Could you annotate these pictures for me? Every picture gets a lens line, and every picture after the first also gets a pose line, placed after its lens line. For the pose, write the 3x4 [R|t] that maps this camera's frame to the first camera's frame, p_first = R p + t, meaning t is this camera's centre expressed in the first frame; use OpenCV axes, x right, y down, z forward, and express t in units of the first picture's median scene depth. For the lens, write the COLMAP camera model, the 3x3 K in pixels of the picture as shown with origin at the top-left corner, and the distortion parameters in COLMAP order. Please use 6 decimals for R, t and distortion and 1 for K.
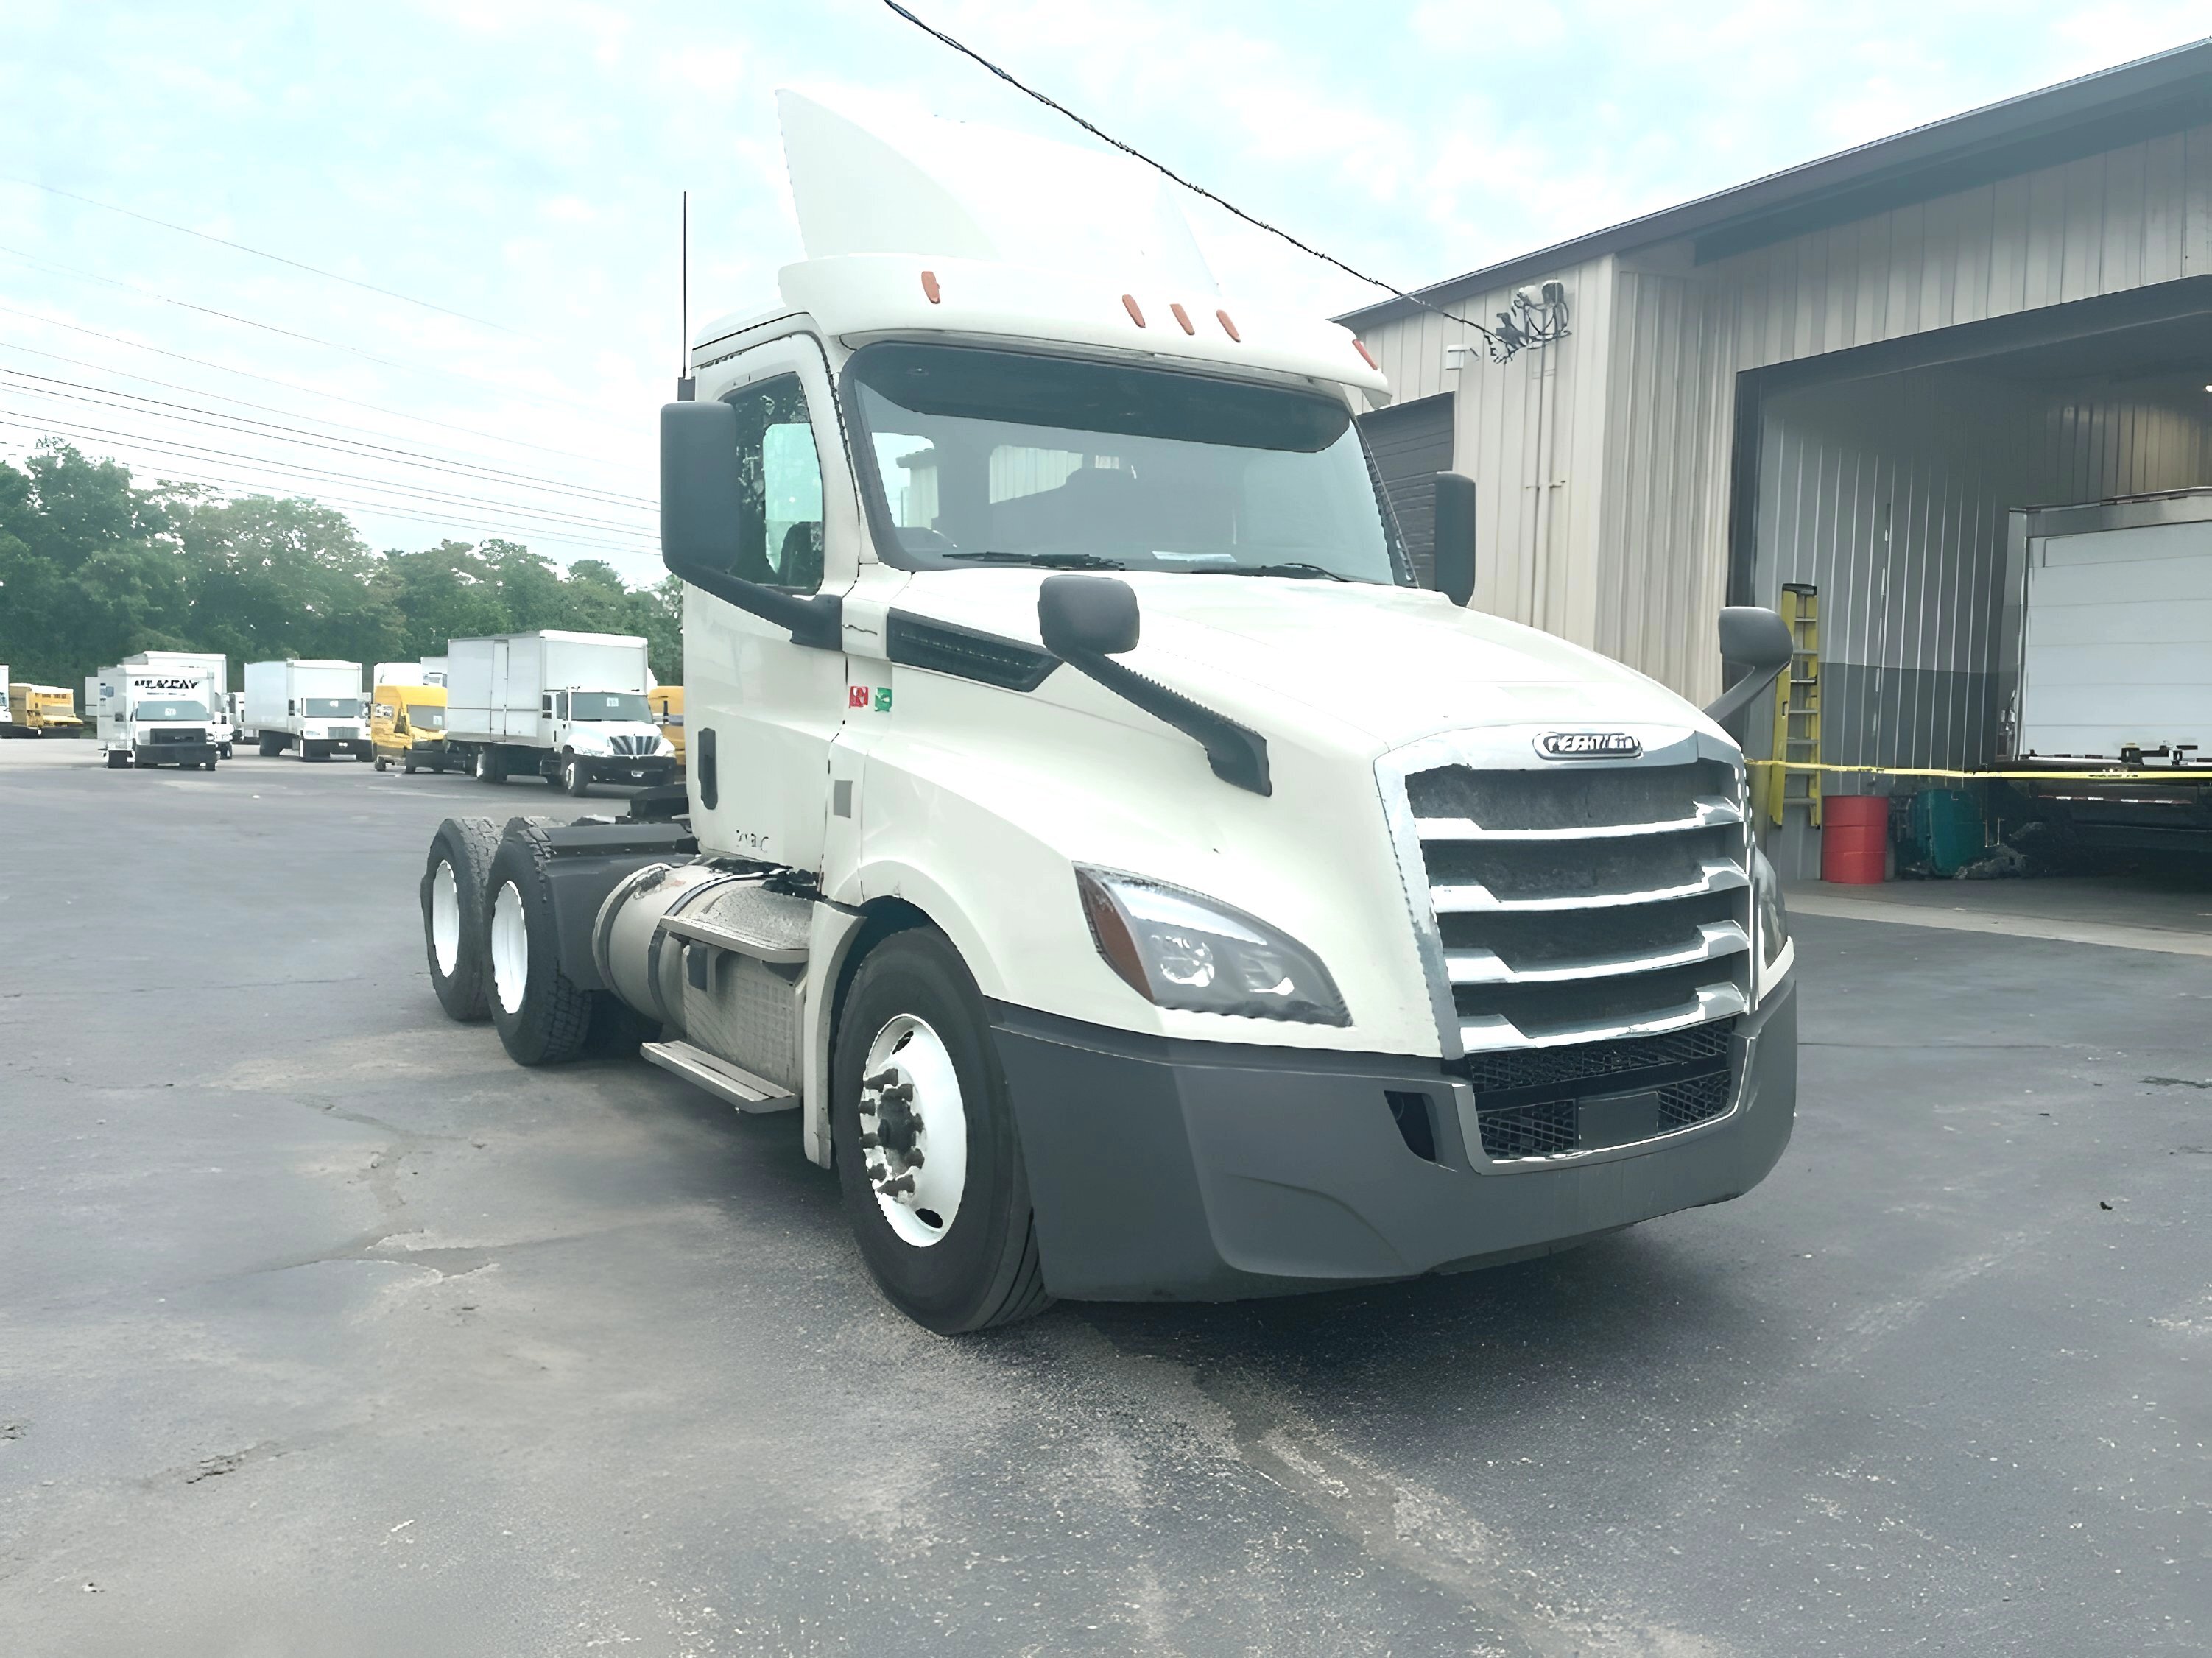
lens RADIAL K [[1688.4, 0, 1106.0], [0, 1688.4, 829.0], [0, 0, 1]] dist [0.002546, 0.000935]
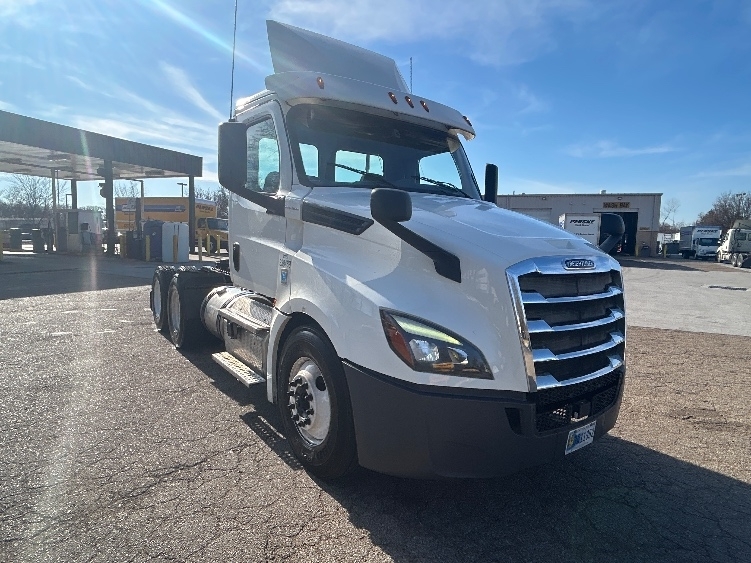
lens RADIAL K [[445.1, 0, 375.5], [0, 445.1, 281.5], [0, 0, 1]] dist [-0.004056, -0.000395]
pose [[0.998461, 0.028587, 0.047531, -0.050516], [-0.030063, 0.999078, 0.030635, -0.033272], [-0.046612, -0.032017, 0.998400, 0.328639]]
